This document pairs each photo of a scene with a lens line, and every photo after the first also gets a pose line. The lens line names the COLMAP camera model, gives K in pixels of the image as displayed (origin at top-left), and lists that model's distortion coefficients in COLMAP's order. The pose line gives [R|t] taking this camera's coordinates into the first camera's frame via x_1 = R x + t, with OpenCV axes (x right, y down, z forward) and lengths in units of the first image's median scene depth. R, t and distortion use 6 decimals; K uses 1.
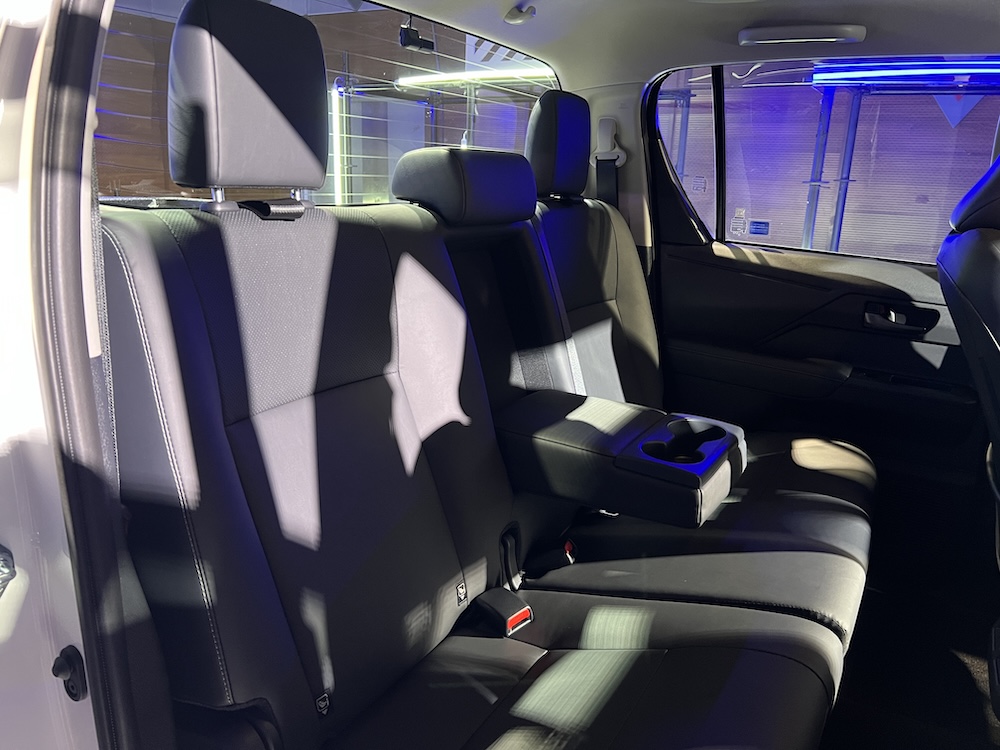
lens RADIAL K [[752.0, 0, 500.0], [0, 752.0, 375.0], [0, 0, 1]] dist [0.055248, -0.052562]
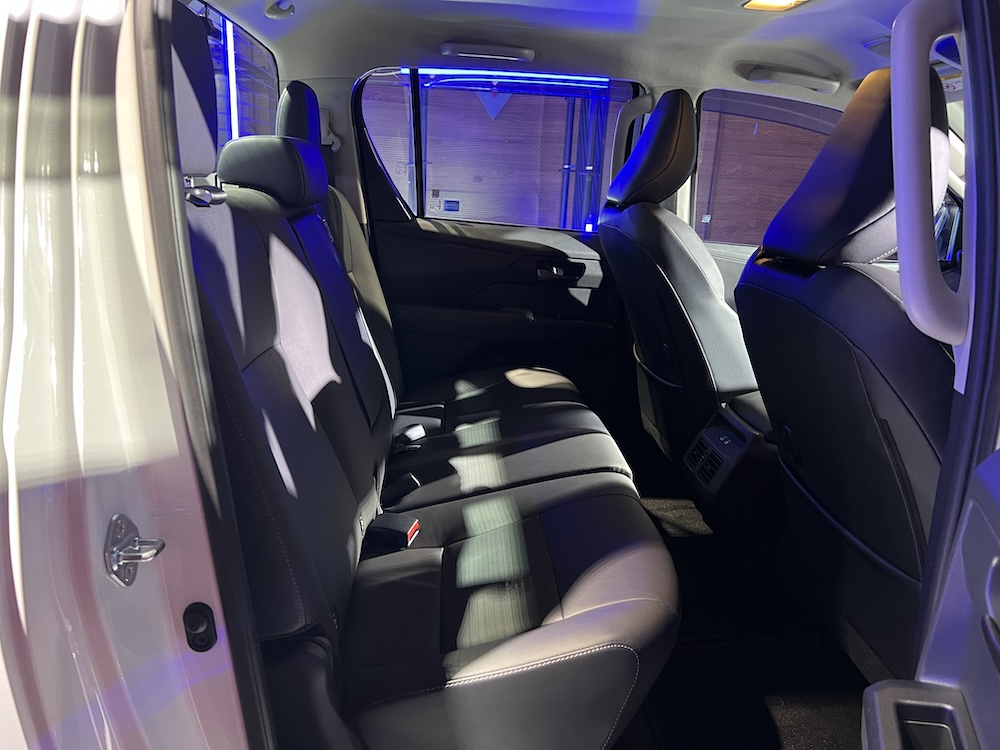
lens RADIAL K [[742.2, 0, 500.0], [0, 742.2, 375.0], [0, 0, 1]] dist [0.130295, -0.169988]
pose [[0.835877, -0.142257, 0.530162, -0.296950], [0.126017, 0.989770, 0.066899, 0.005791], [-0.534255, 0.010890, 0.845253, -0.064568]]
